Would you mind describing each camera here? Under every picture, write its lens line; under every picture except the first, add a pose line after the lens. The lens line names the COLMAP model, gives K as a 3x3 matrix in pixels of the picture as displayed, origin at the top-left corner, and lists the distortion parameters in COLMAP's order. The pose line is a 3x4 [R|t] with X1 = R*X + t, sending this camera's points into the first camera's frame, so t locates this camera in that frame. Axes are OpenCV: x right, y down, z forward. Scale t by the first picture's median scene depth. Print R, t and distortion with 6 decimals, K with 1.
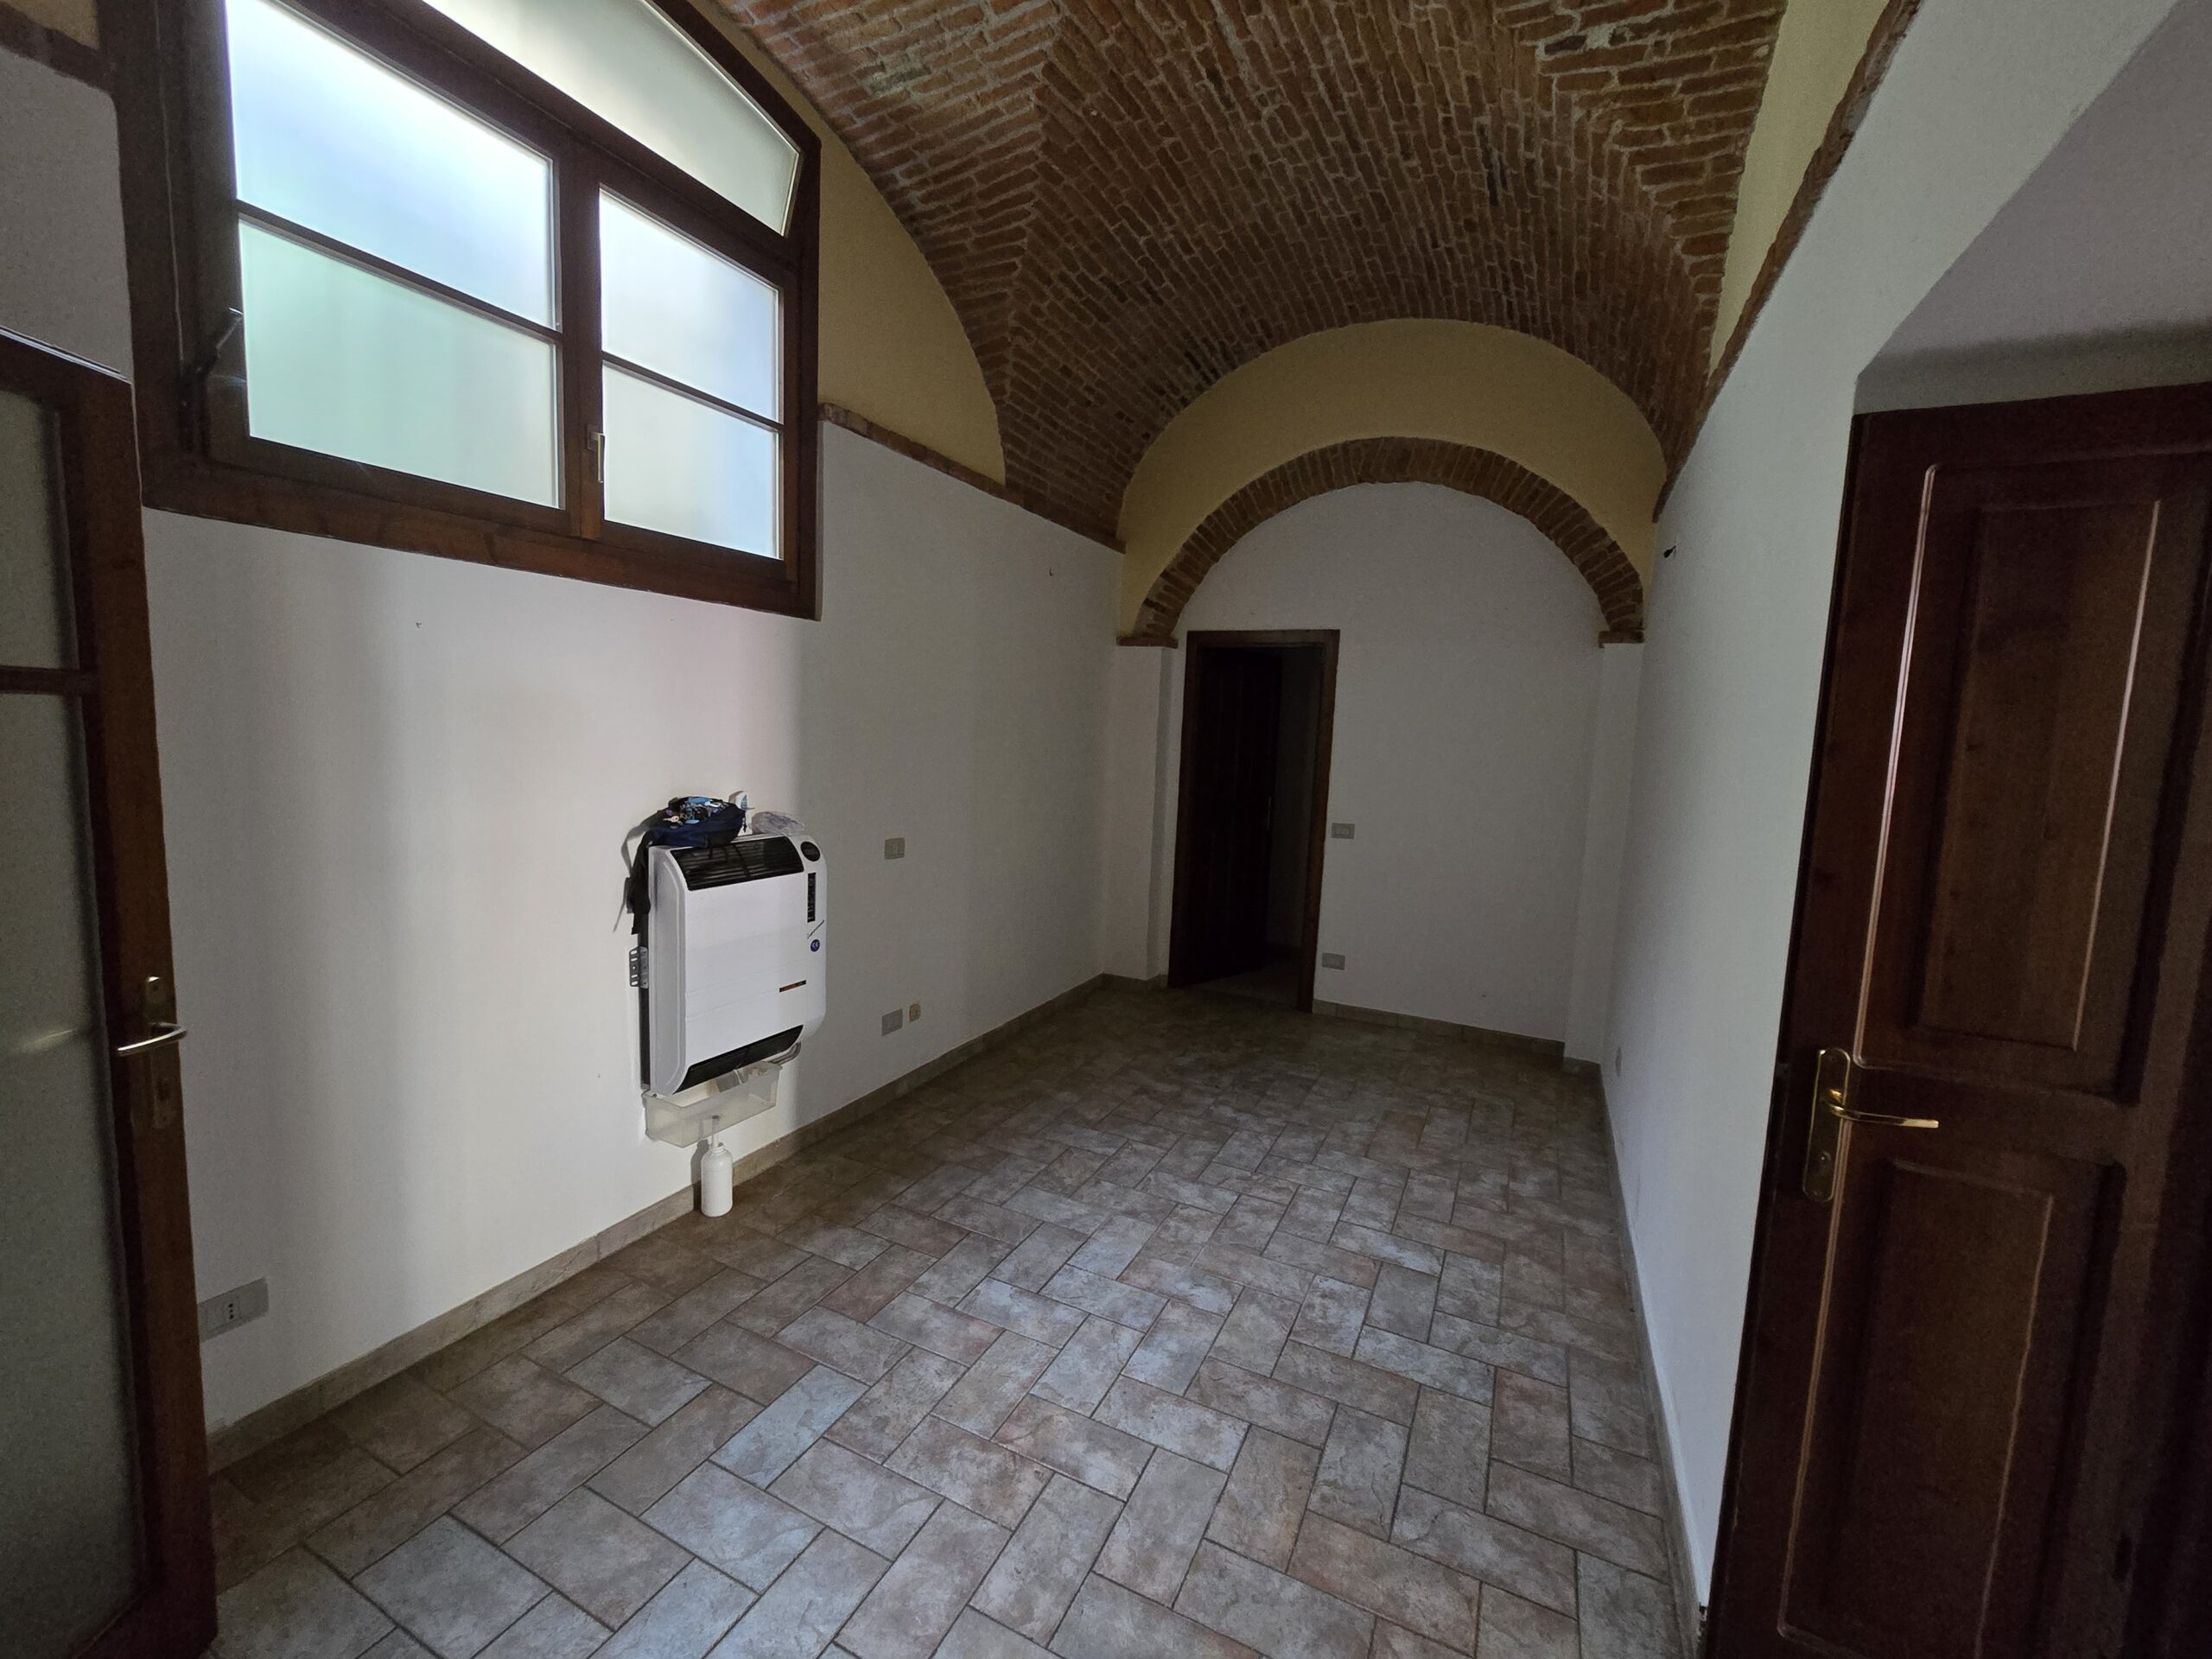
lens RADIAL K [[926.3, 0, 1095.2], [0, 926.3, 822.6], [0, 0, 1]] dist [-0.000724, -0.000092]
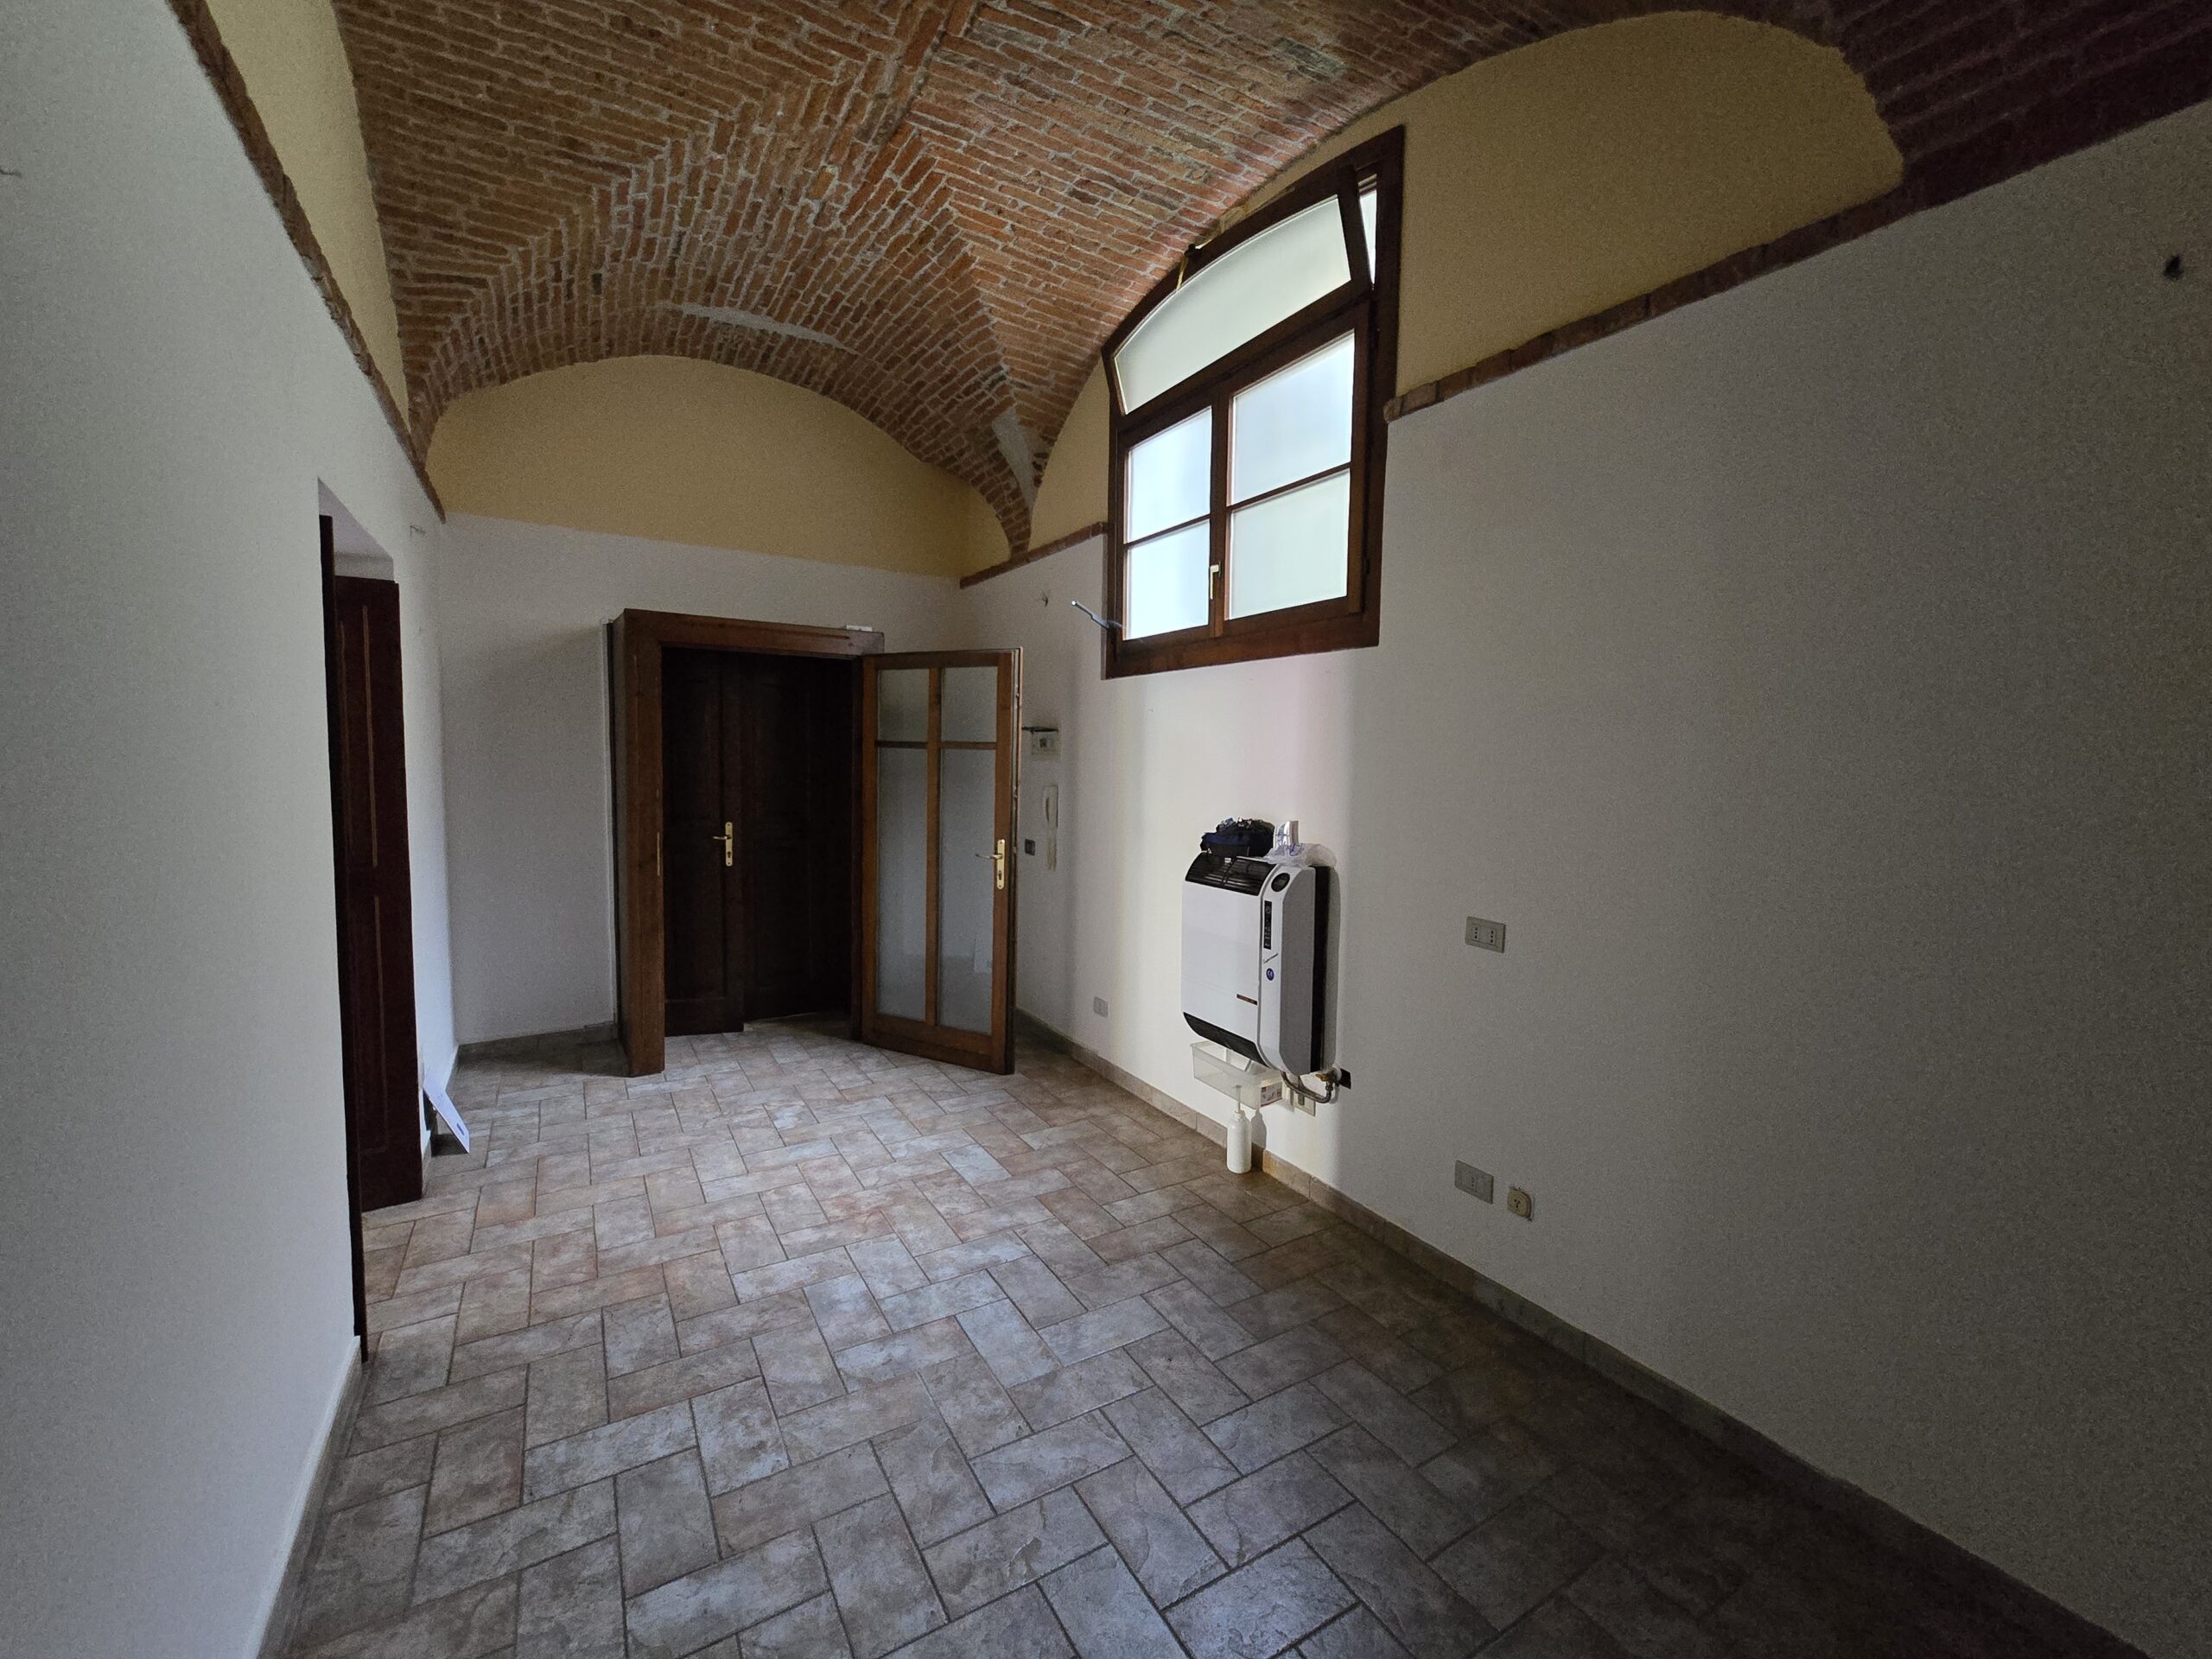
lens RADIAL K [[902.2, 0, 1100.4], [0, 902.2, 821.1], [0, 0, 1]] dist [-0.001879, -0.000255]
pose [[-0.548626, 0.010525, -0.836001, 0.711018], [-0.125582, 0.987539, 0.094846, -0.117921], [0.826582, 0.157022, -0.540468, 1.543309]]
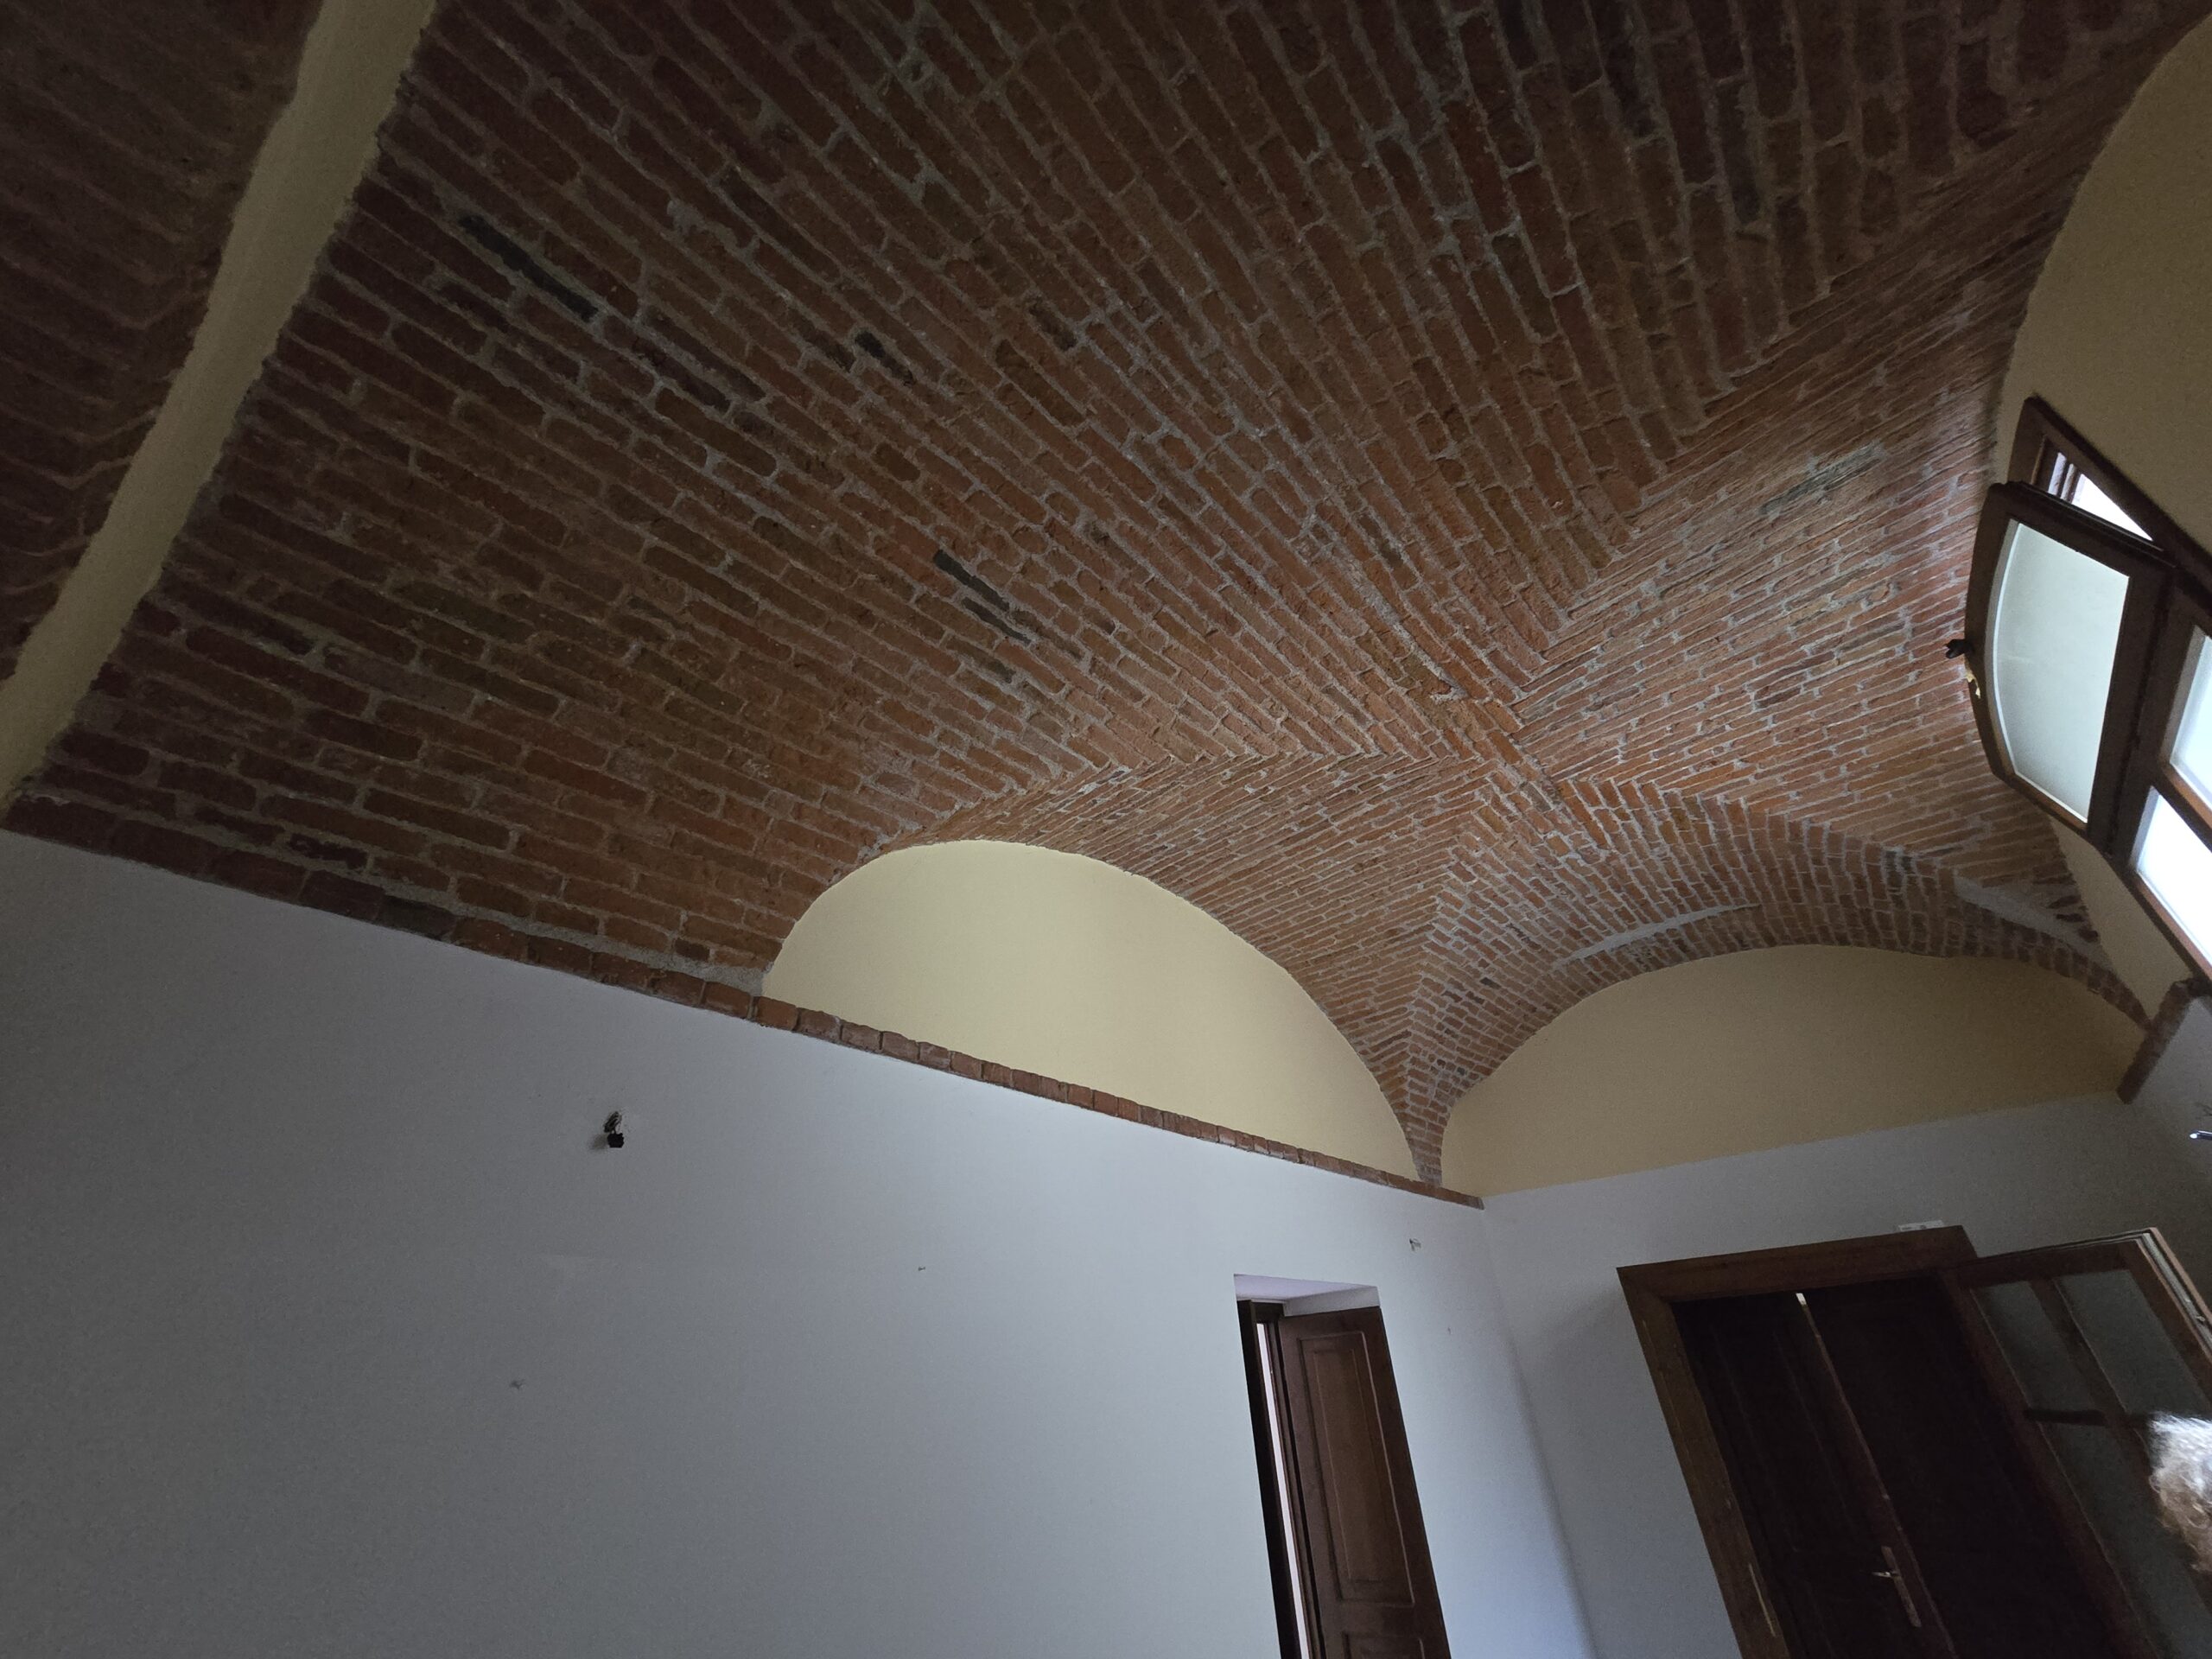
lens RADIAL K [[902.2, 0, 1100.4], [0, 902.2, 821.1], [0, 0, 1]] dist [-0.001879, -0.000255]
pose [[-0.967739, 0.150560, 0.202020, 0.275089], [0.045824, 0.893620, -0.446480, -0.262901], [-0.247751, -0.422819, -0.871690, 1.810146]]
